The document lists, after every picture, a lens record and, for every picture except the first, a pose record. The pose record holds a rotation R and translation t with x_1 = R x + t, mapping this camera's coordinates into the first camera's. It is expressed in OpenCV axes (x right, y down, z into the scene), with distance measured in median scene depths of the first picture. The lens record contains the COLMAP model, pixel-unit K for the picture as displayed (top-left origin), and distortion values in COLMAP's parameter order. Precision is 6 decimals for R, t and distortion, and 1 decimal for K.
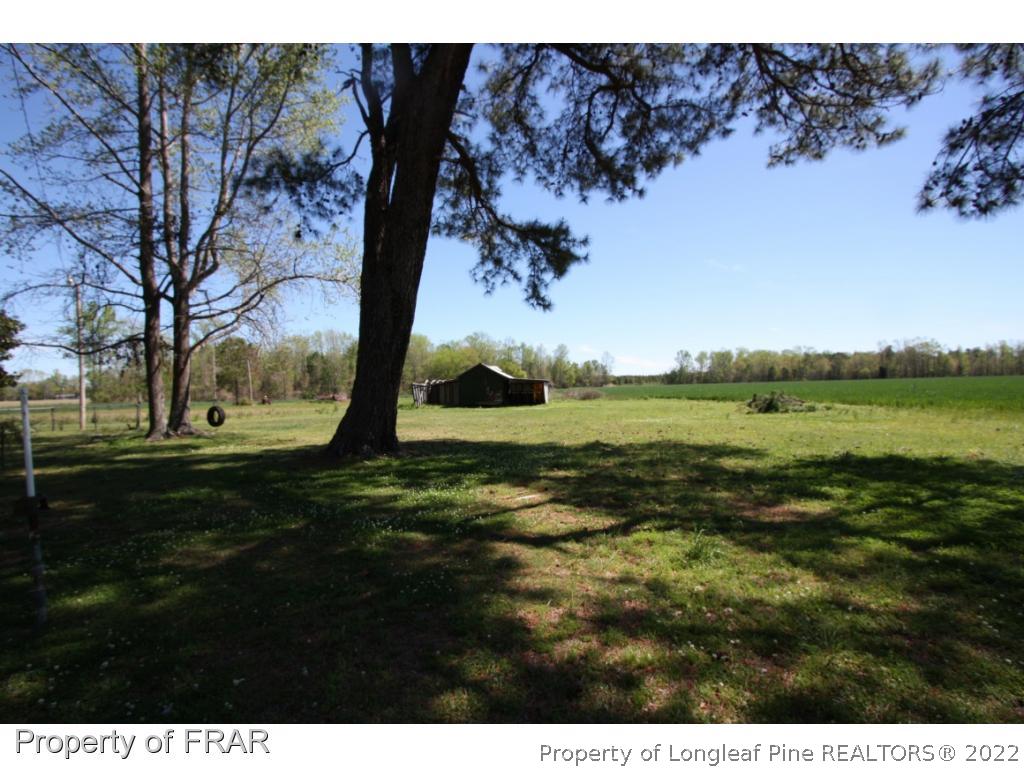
lens RADIAL K [[474.3, 0, 507.7], [0, 474.3, 384.1], [0, 0, 1]] dist [-0.017209, -0.000180]
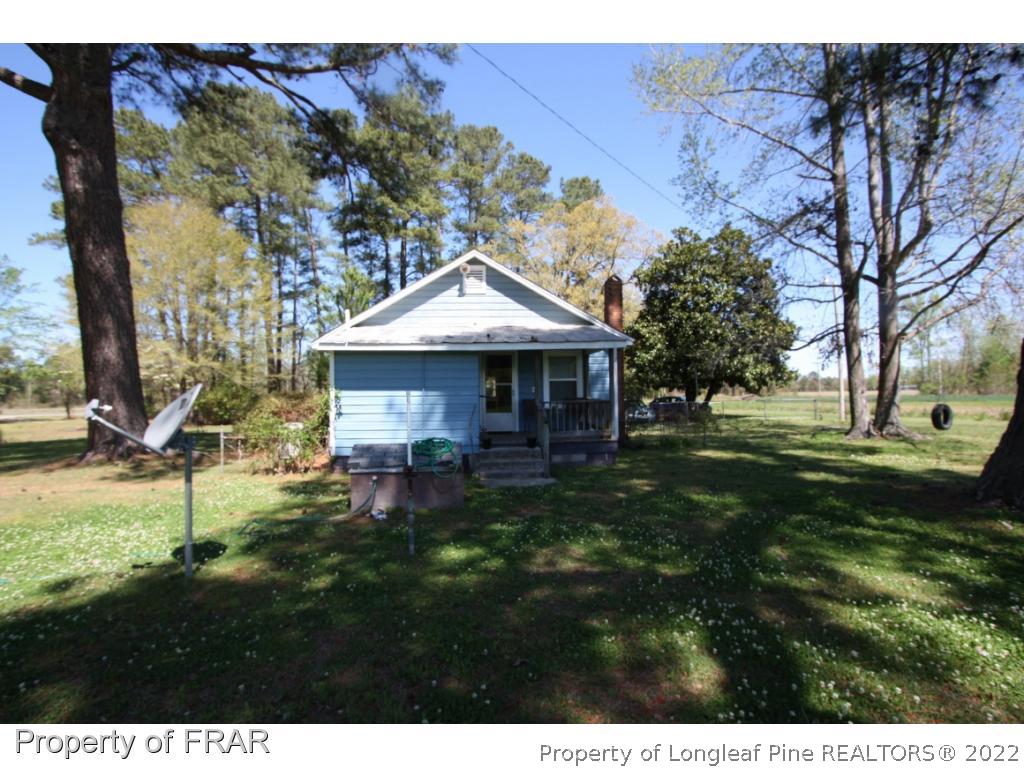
lens RADIAL K [[474.3, 0, 507.7], [0, 474.3, 384.1], [0, 0, 1]] dist [-0.017209, -0.000180]
pose [[0.106712, 0.002048, -0.994288, 0.092109], [0.016844, 0.999851, 0.003867, -0.001873], [0.994147, -0.017161, 0.106662, 0.227411]]
